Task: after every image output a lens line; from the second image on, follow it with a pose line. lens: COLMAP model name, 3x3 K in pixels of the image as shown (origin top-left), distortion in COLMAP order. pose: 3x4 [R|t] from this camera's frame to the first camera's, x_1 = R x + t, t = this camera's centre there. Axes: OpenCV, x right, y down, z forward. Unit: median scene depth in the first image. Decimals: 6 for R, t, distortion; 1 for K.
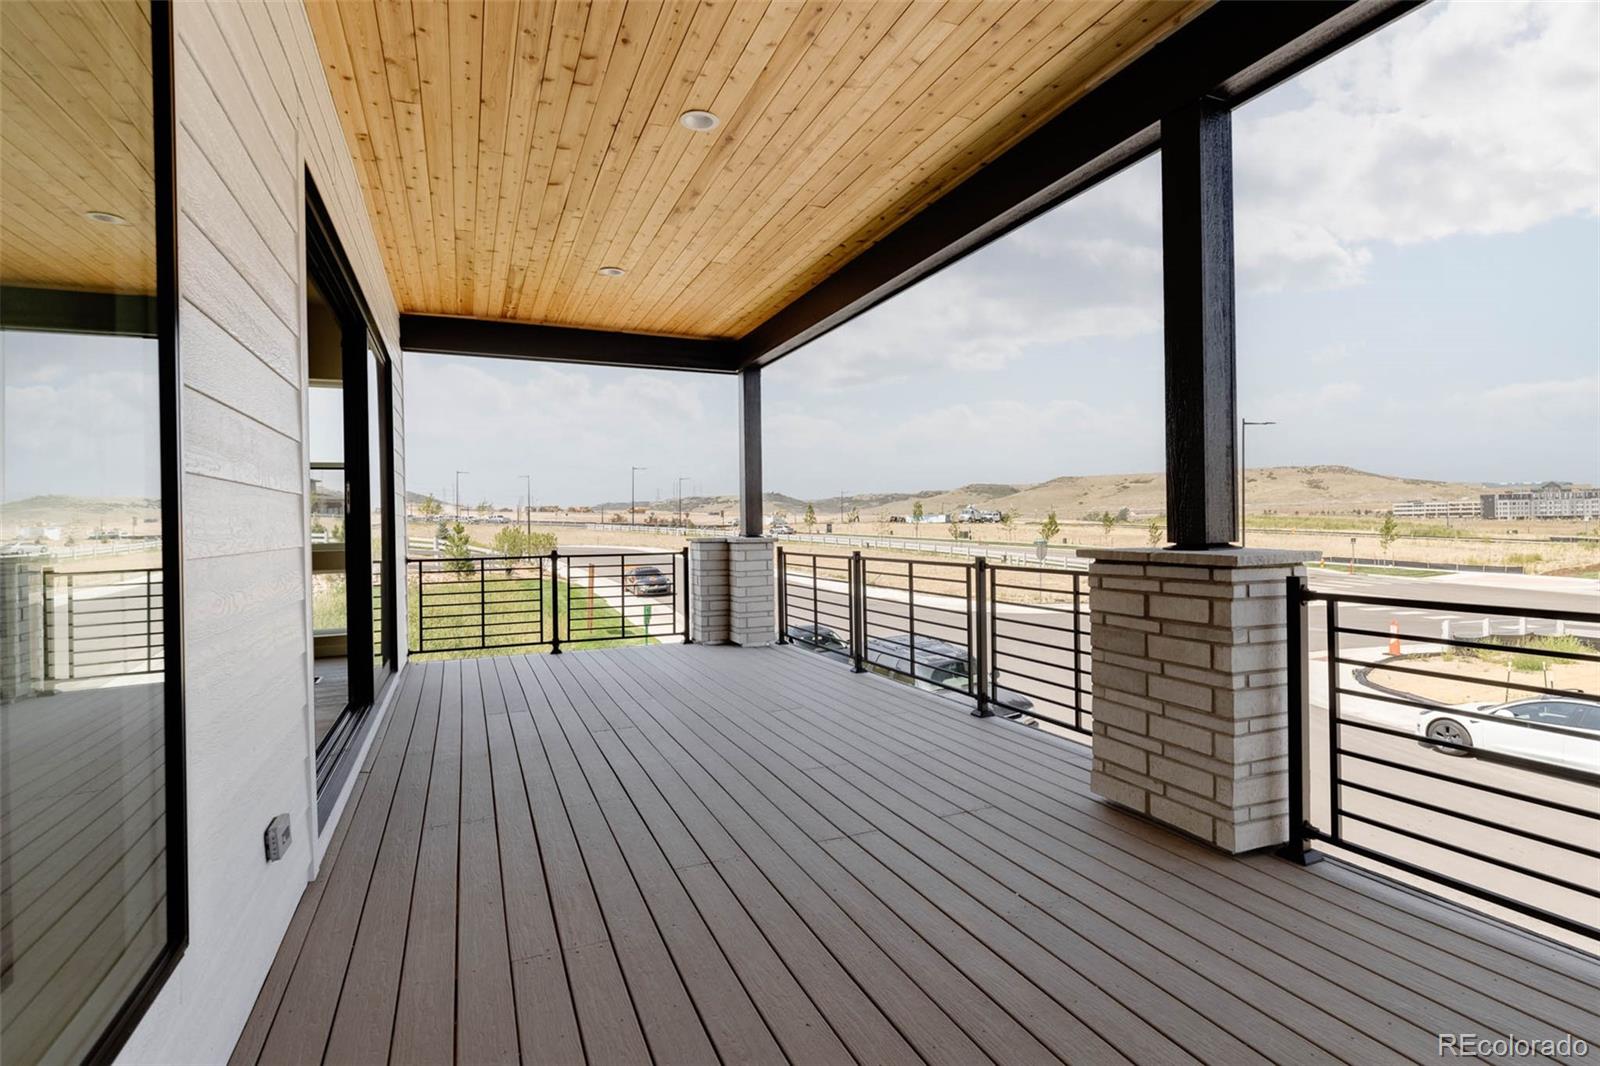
lens RADIAL K [[799.4, 0, 790.4], [0, 799.4, 523.1], [0, 0, 1]] dist [0.014757, -0.000660]
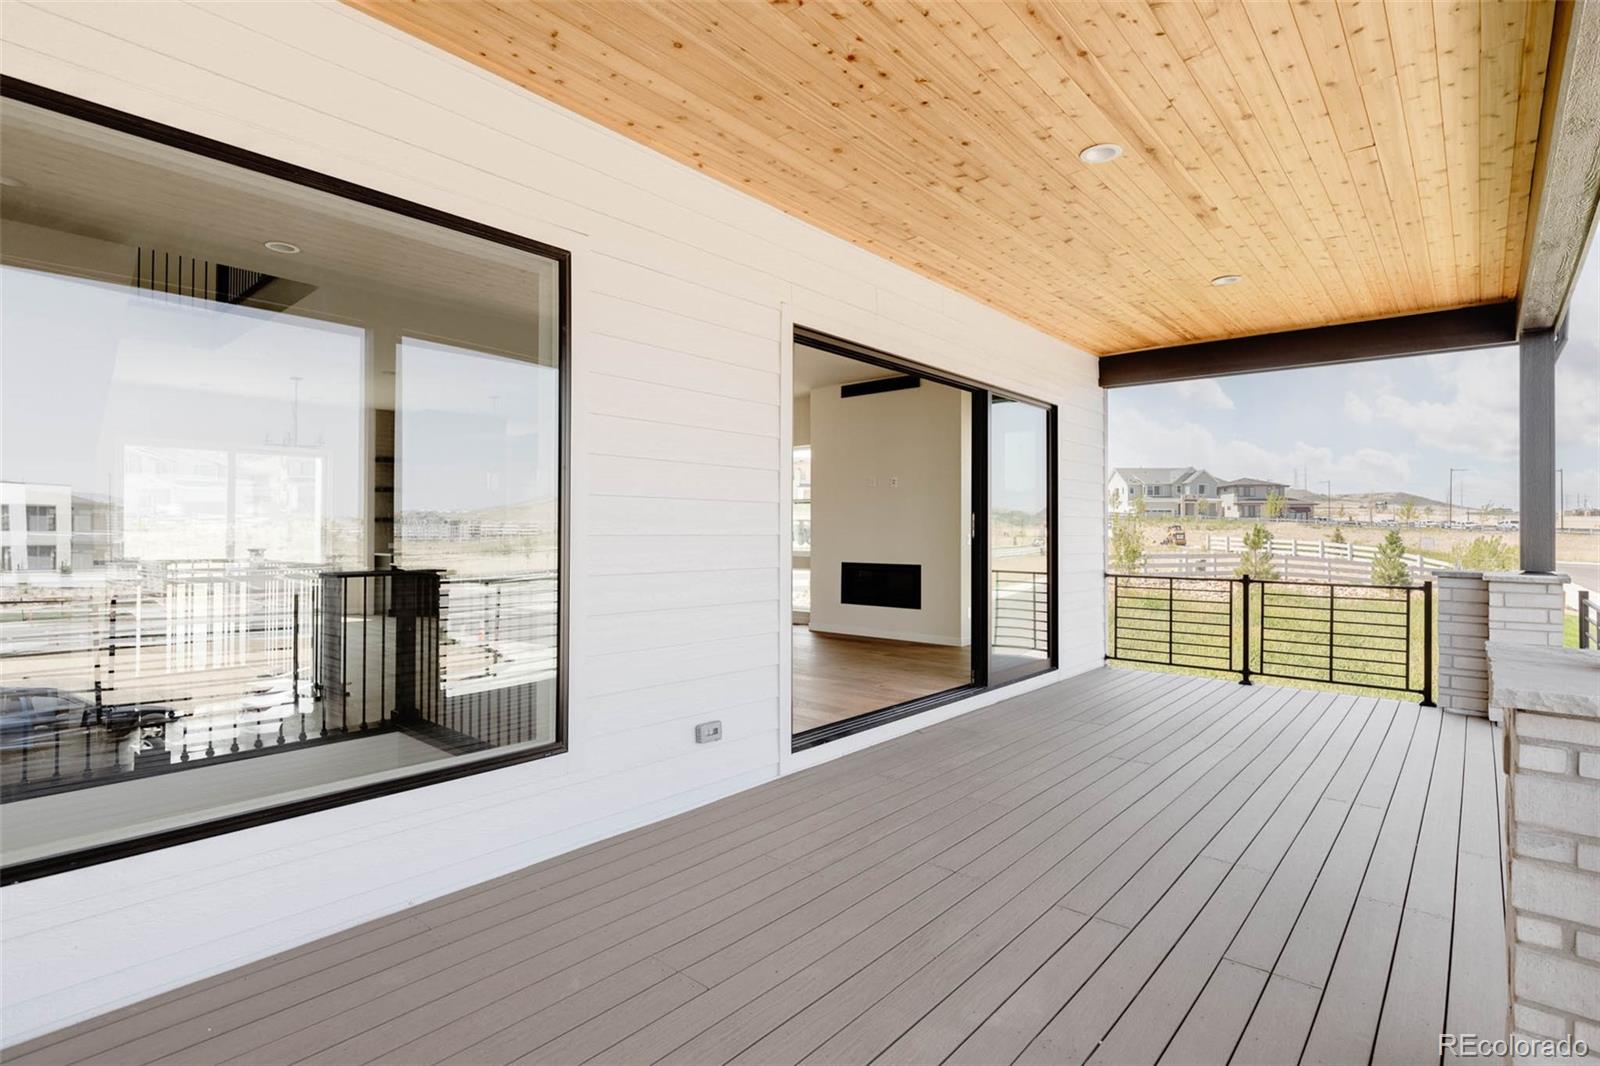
lens RADIAL K [[799.4, 0, 797.2], [0, 799.4, 532.5], [0, 0, 1]] dist [0.014757, -0.000660]
pose [[0.432065, 0.014047, -0.901733, 0.343200], [-0.020907, 0.999766, 0.005557, -0.010369], [0.901600, 0.016451, 0.432258, 0.117846]]
